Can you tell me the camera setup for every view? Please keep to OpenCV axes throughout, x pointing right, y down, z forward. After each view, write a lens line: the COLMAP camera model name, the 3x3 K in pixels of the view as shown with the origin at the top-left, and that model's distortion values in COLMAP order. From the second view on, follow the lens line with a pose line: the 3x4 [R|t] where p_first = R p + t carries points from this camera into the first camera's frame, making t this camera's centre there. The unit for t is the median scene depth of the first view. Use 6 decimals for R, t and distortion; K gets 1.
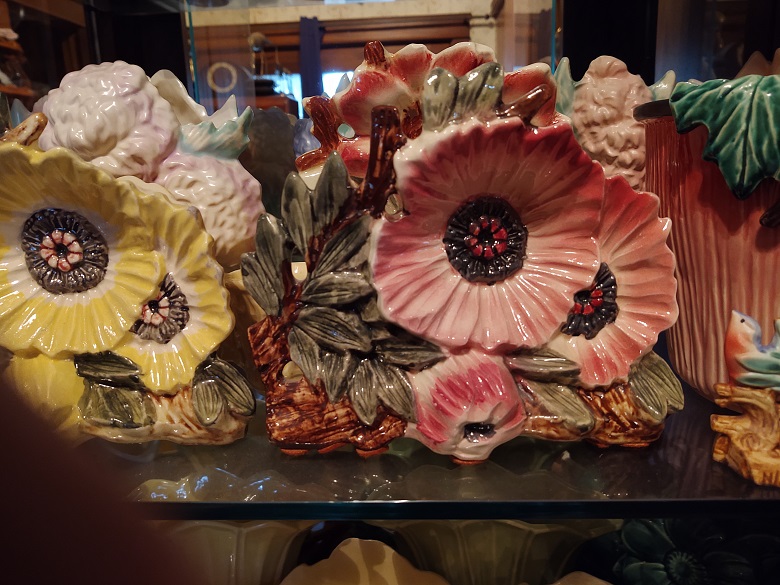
lens RADIAL K [[641.6, 0, 390.0], [0, 641.6, 292.5], [0, 0, 1]] dist [0.001153, -0.000816]
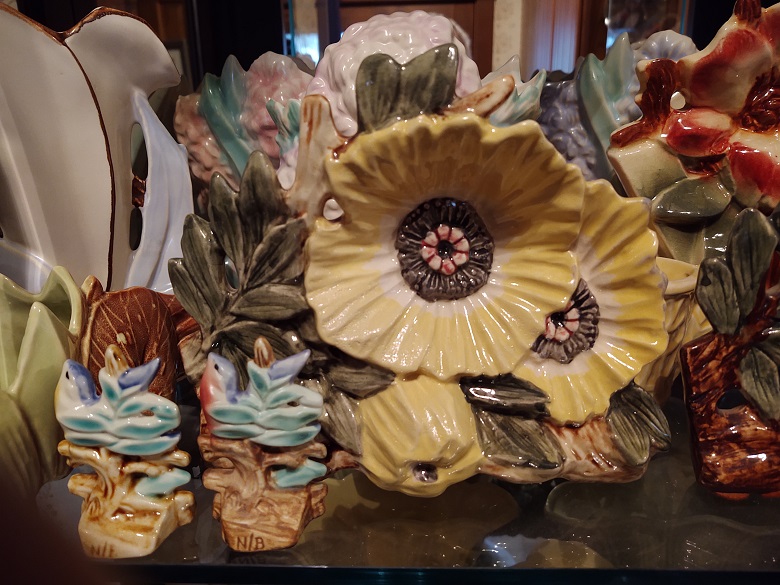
lens RADIAL K [[630.7, 0, 390.6], [0, 630.7, 302.1], [0, 0, 1]] dist [0.071217, -0.126453]
pose [[0.999781, 0.009083, 0.018868, -0.612925], [-0.010345, 0.997638, 0.067909, -0.053558], [-0.018207, -0.068089, 0.997513, 0.205362]]
